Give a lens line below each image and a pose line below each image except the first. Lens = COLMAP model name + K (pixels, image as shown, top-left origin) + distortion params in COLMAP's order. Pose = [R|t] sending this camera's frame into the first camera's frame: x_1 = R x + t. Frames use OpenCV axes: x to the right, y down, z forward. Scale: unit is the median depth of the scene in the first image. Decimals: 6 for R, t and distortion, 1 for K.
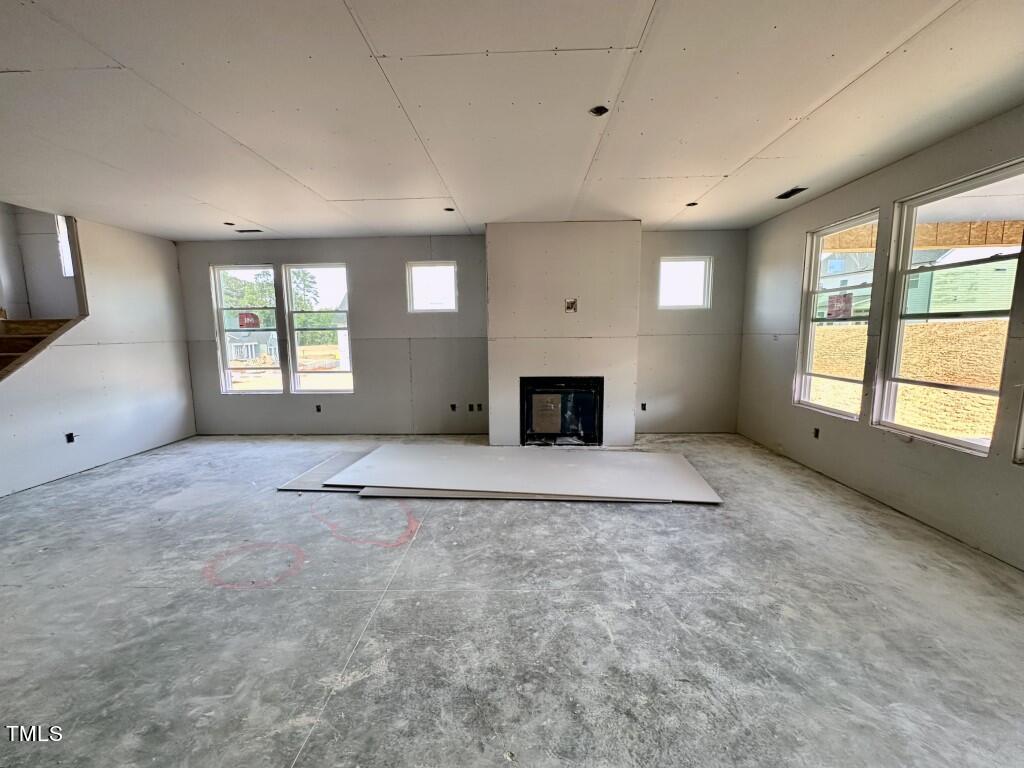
lens RADIAL K [[408.3, 0, 513.8], [0, 408.3, 382.6], [0, 0, 1]] dist [-0.003465, -0.000145]
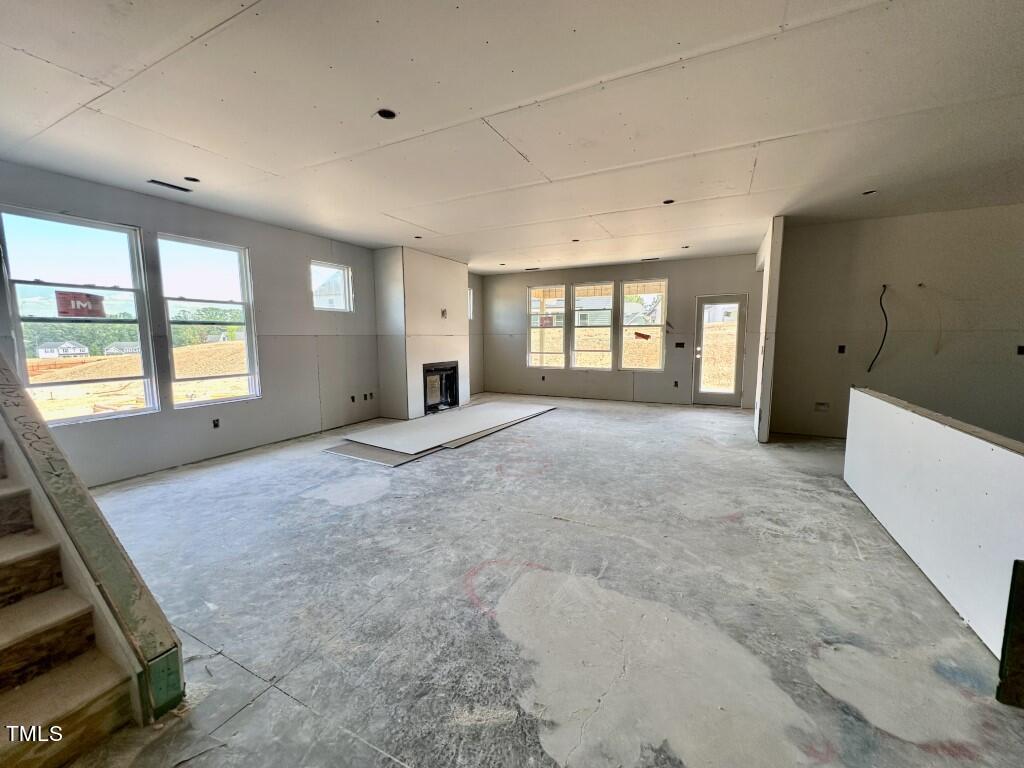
lens RADIAL K [[408.3, 0, 511.8], [0, 408.3, 383.9], [0, 0, 1]] dist [-0.003465, -0.000145]
pose [[0.427485, -0.098347, 0.898657, -1.262113], [0.114272, 0.991970, 0.054200, 0.013783], [-0.896771, 0.079522, 0.435290, 0.189331]]
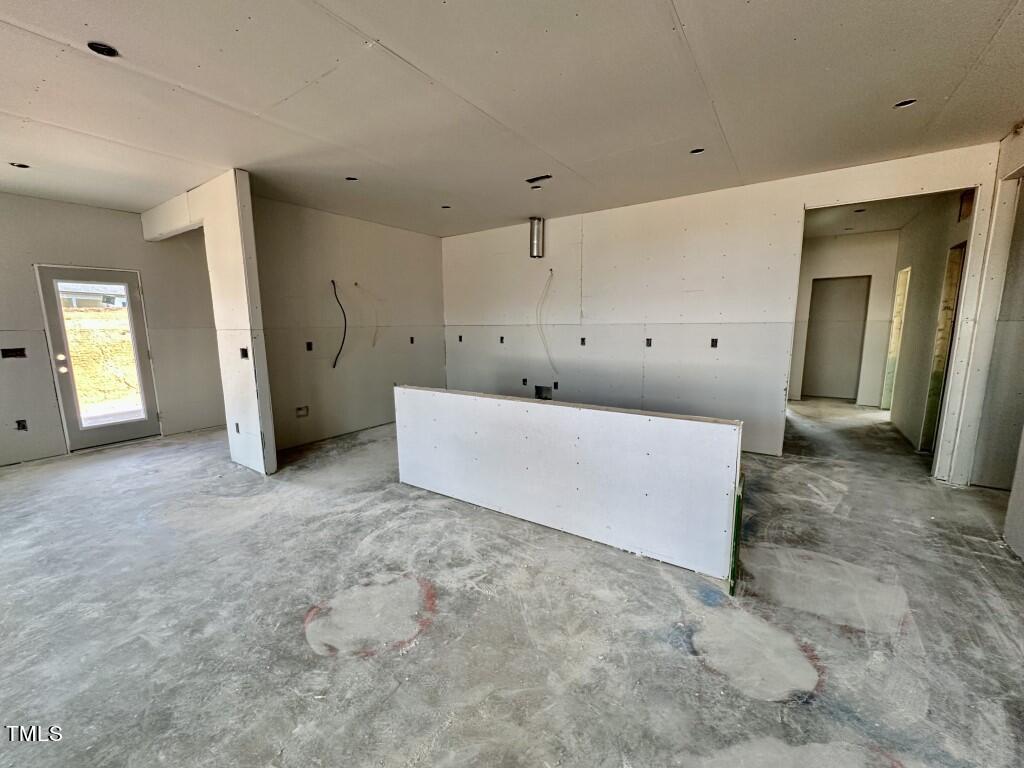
lens RADIAL K [[408.3, 0, 508.7], [0, 408.3, 384.5], [0, 0, 1]] dist [-0.003465, -0.000145]
pose [[-0.839673, -0.062179, 0.539521, -0.821604], [0.085582, 0.965863, 0.244507, -0.035522], [-0.536307, 0.251479, -0.805688, 0.459001]]
